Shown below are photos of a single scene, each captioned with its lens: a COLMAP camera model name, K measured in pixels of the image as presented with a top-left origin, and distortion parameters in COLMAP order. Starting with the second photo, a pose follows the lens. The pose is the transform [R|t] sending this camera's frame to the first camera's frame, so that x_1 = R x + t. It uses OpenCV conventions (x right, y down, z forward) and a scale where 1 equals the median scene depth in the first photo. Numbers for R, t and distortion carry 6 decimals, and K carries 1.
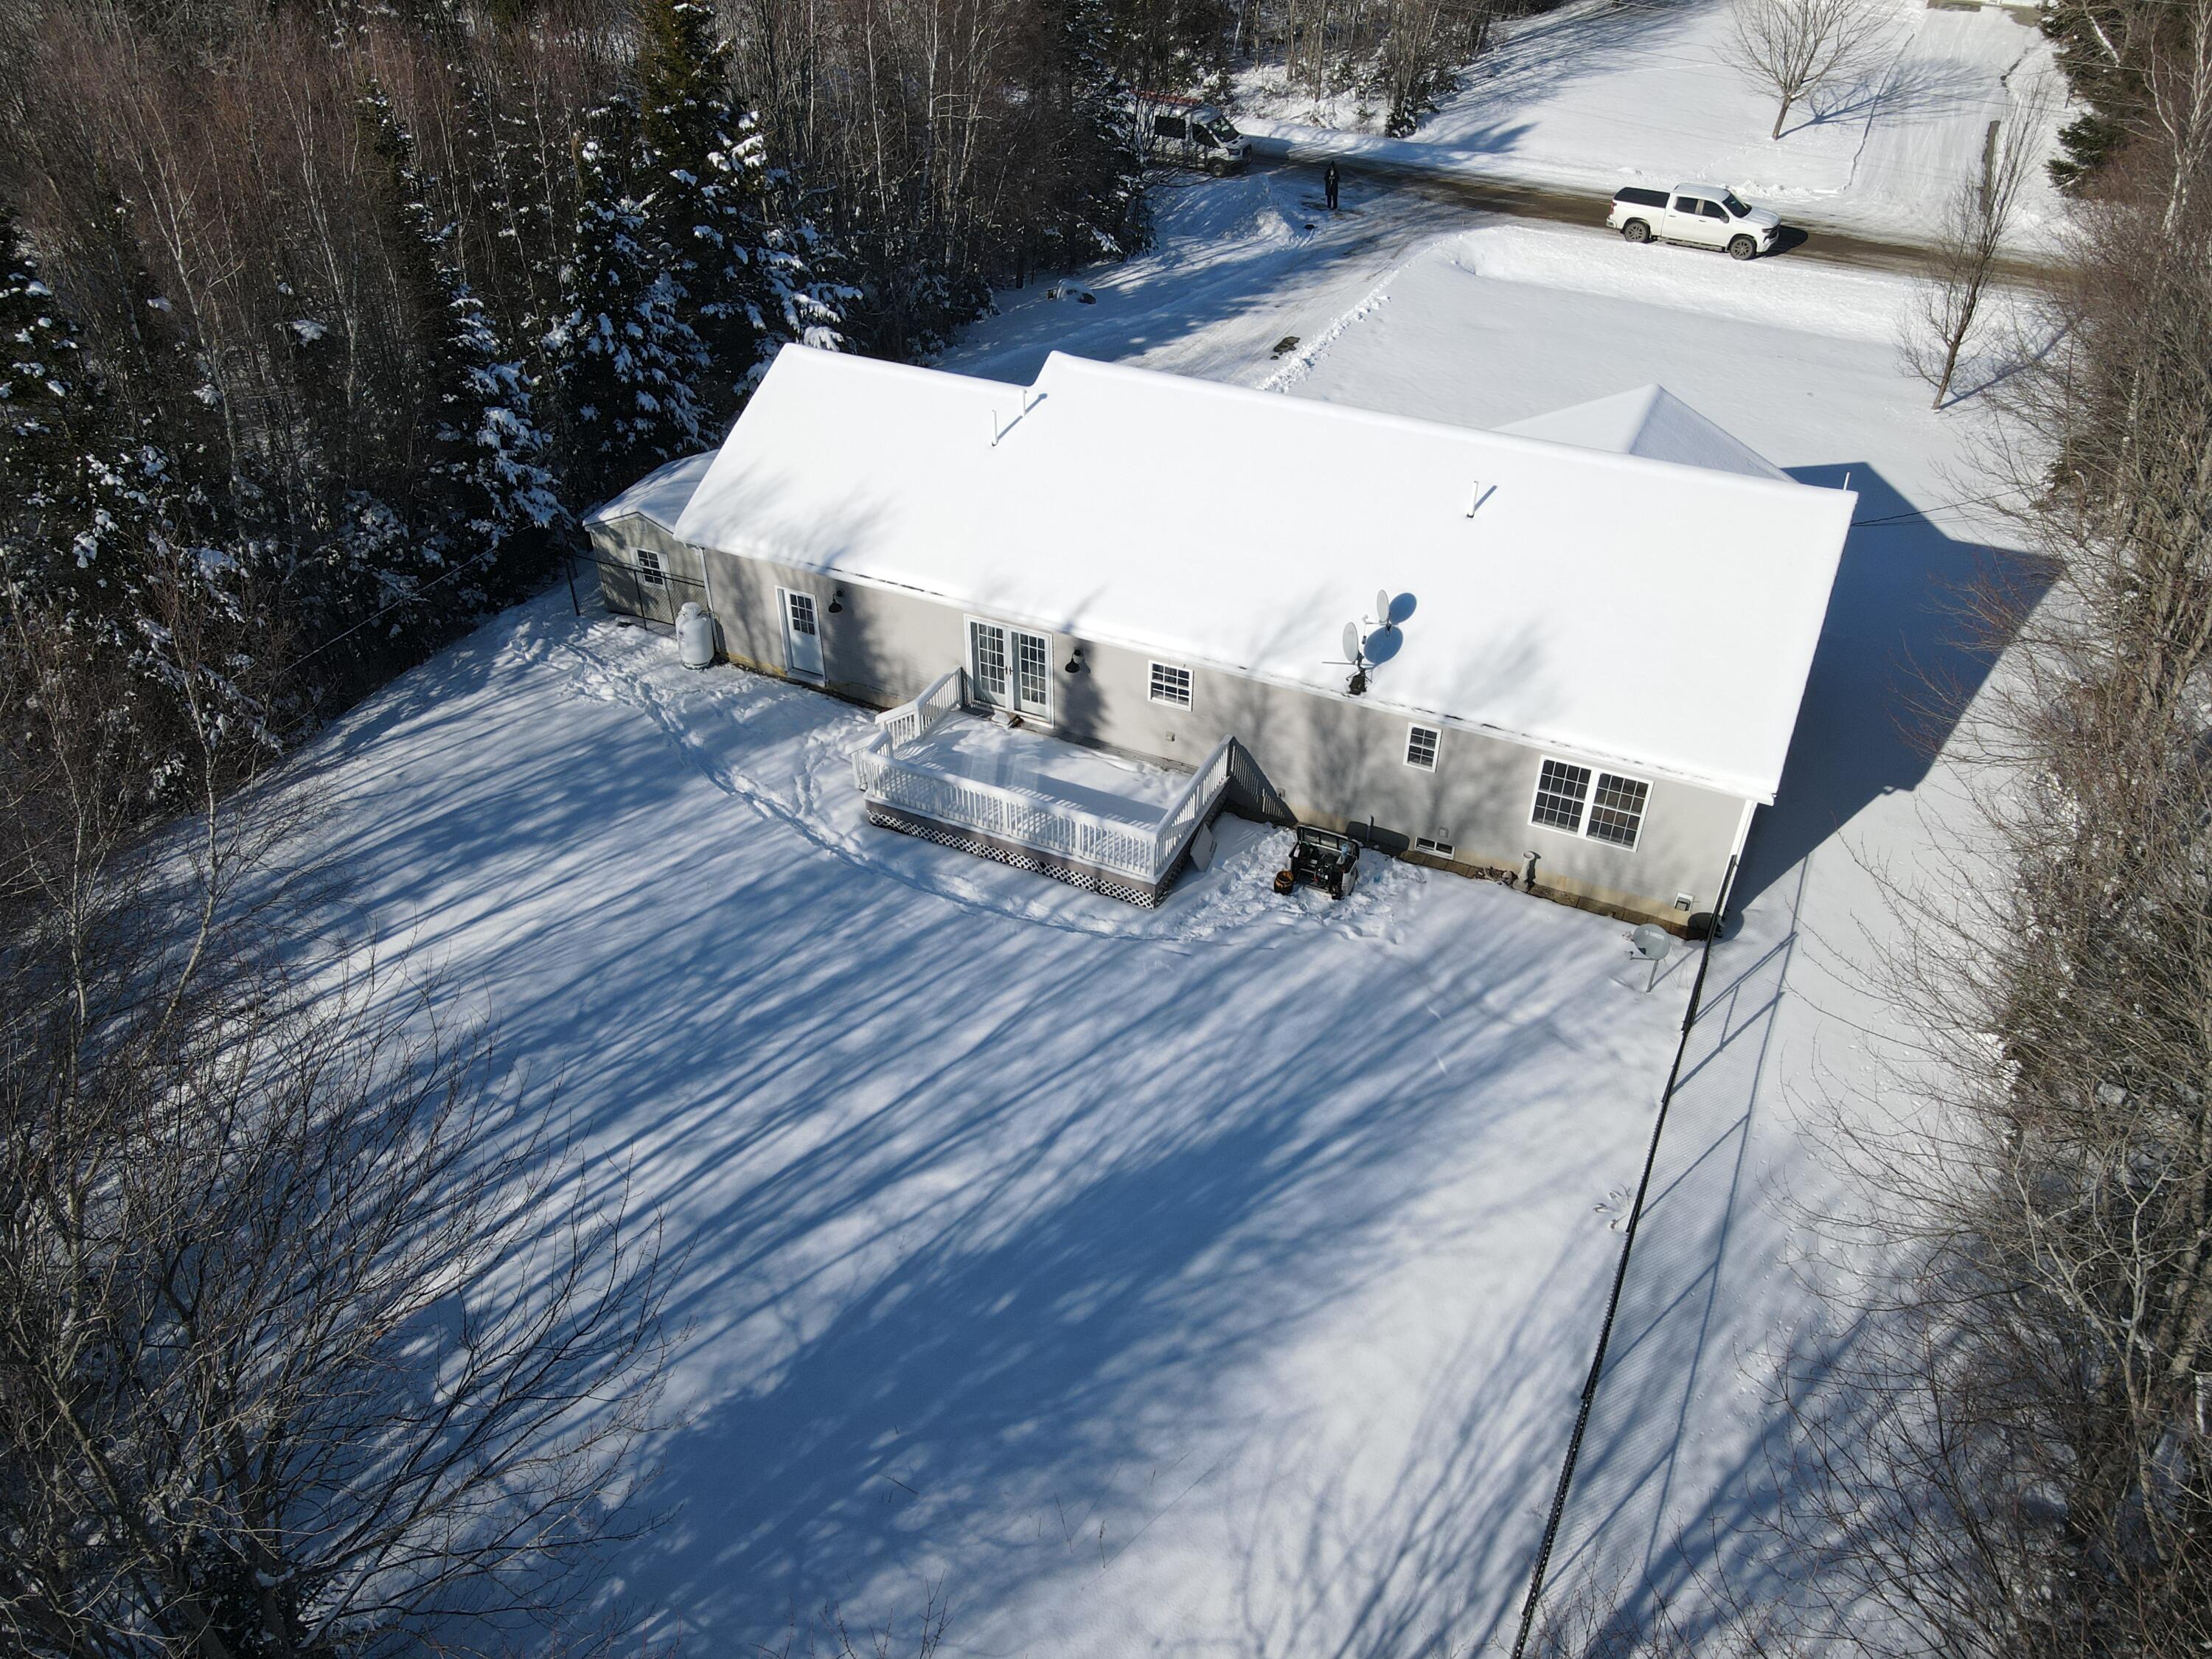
lens RADIAL K [[1595.0, 0, 1106.0], [0, 1595.0, 829.5], [0, 0, 1]] dist [-0.001491, 0.002661]
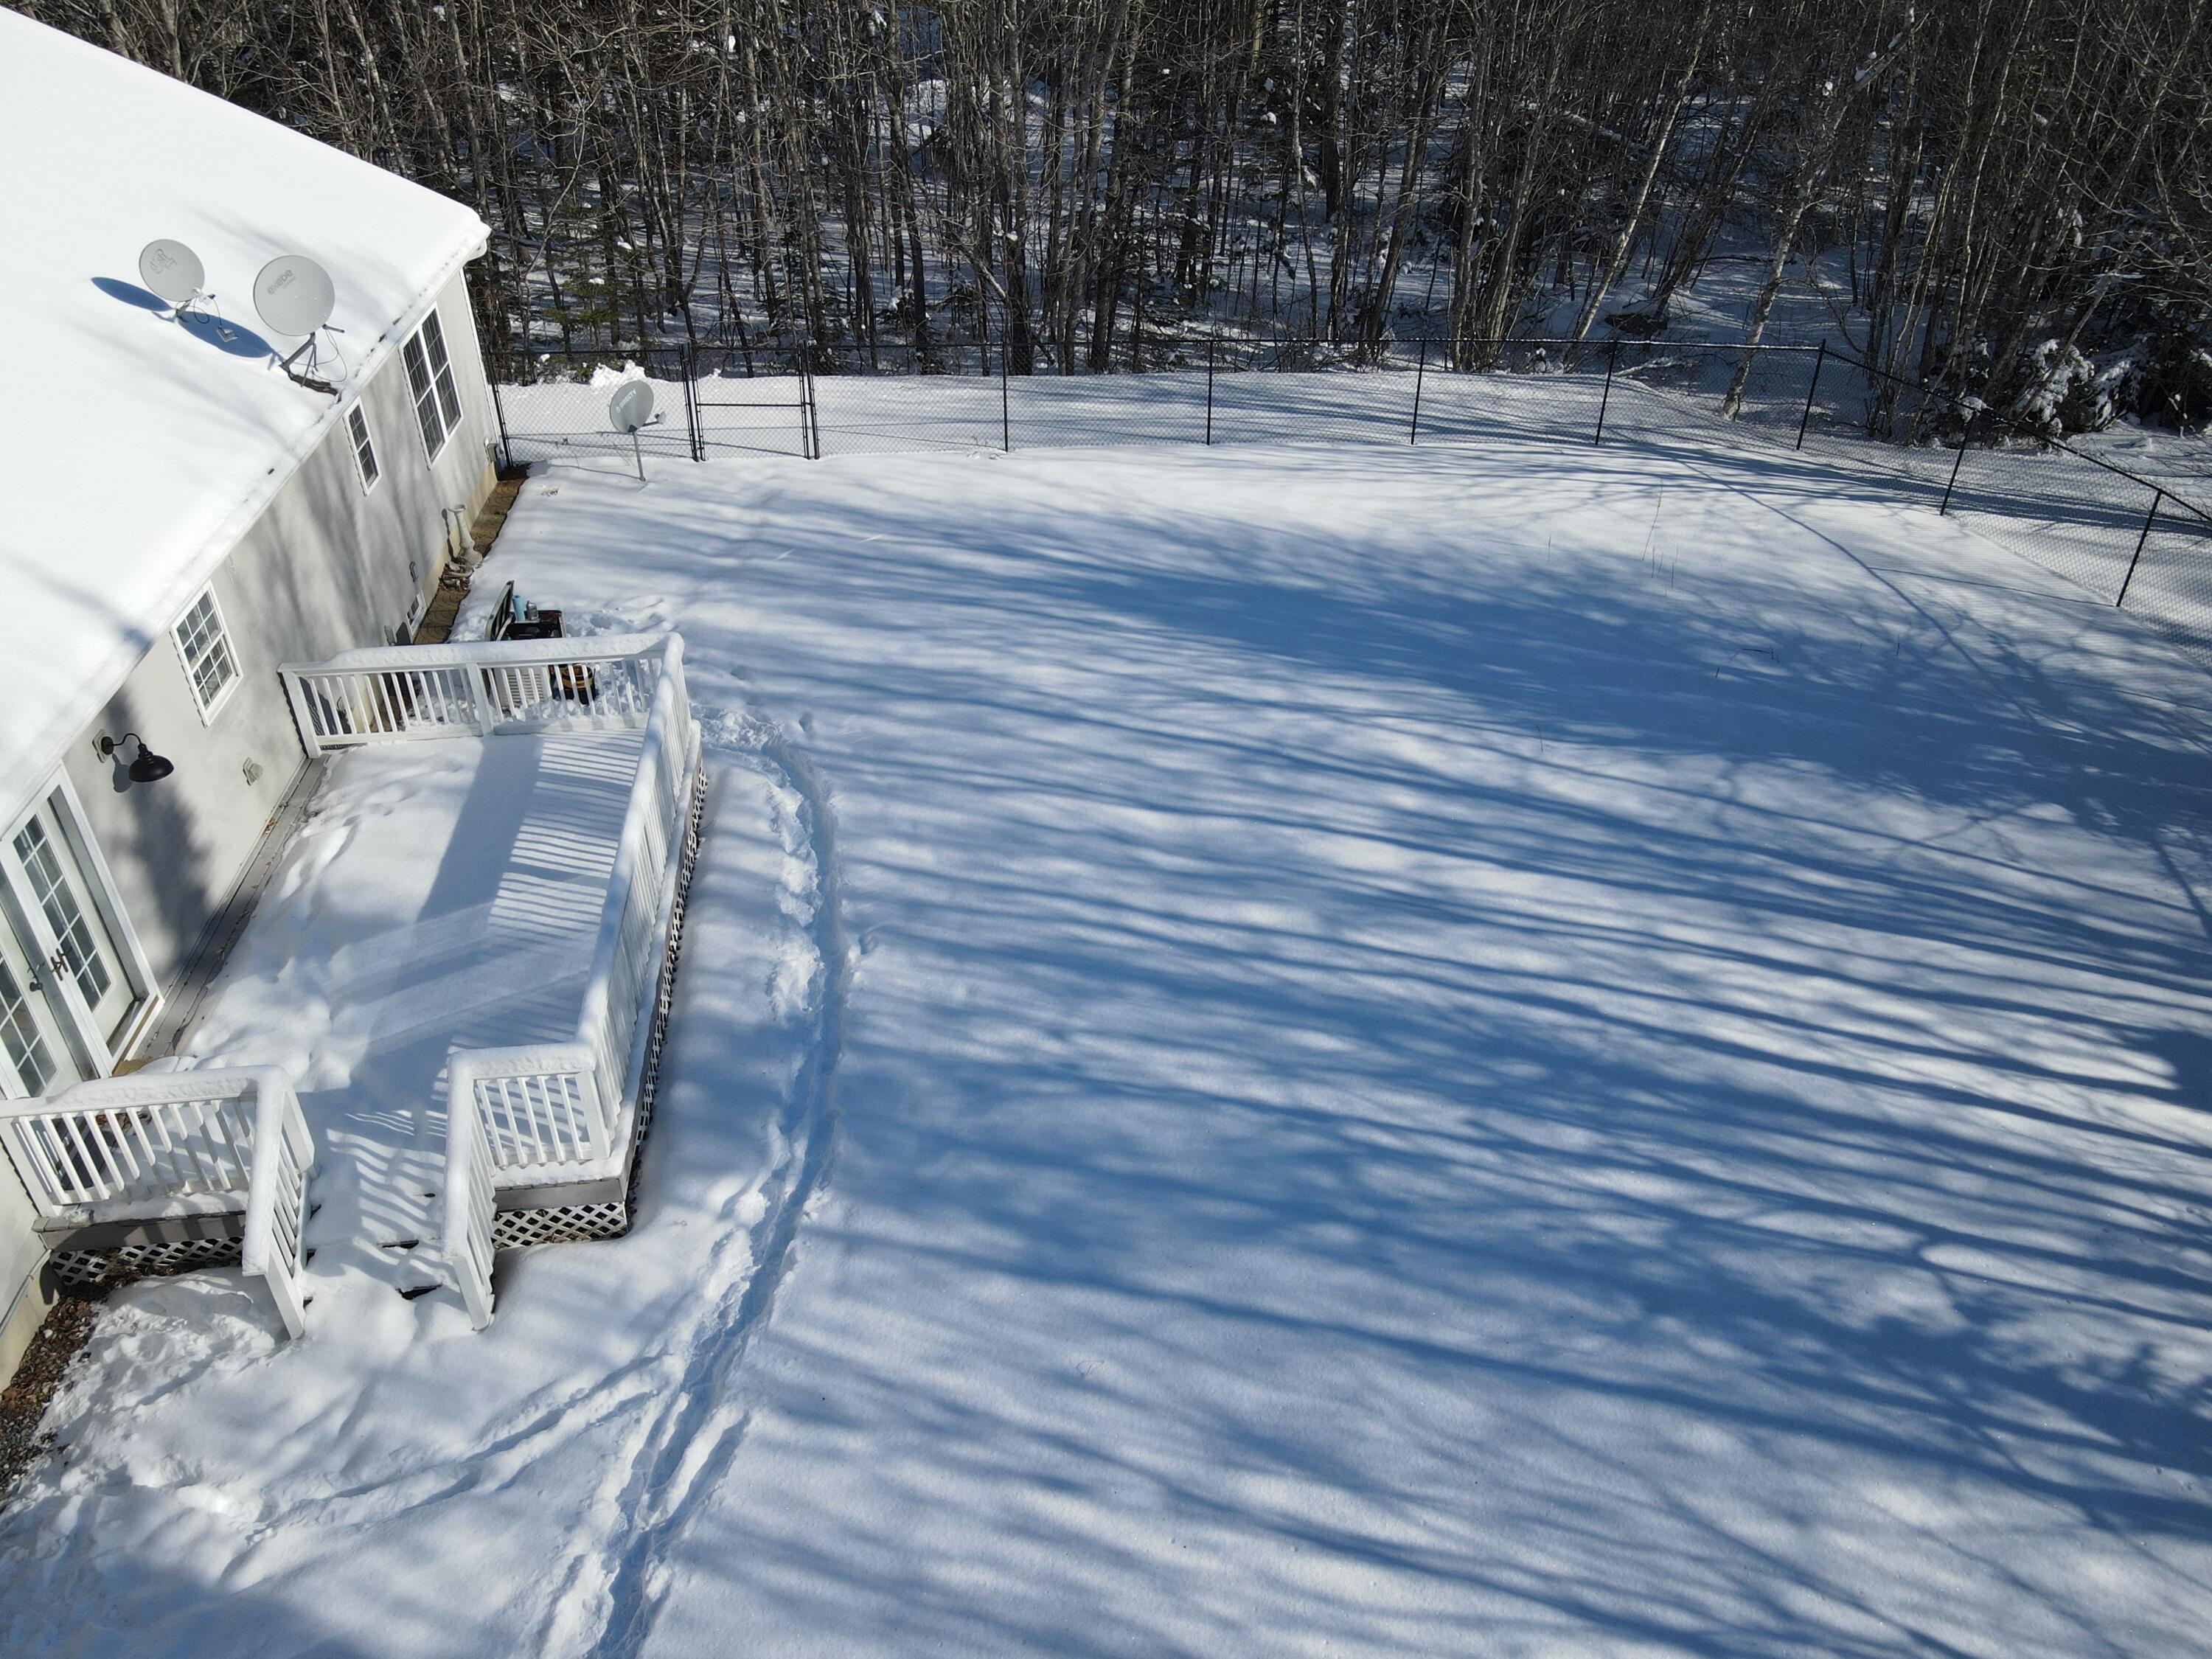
lens RADIAL K [[1595.0, 0, 1106.0], [0, 1595.0, 829.5], [0, 0, 1]] dist [-0.001491, 0.002661]
pose [[-0.512351, -0.481732, 0.710936, -0.519214], [0.539695, 0.463326, 0.702893, -0.301688], [-0.668001, 0.743817, 0.022603, 1.075412]]
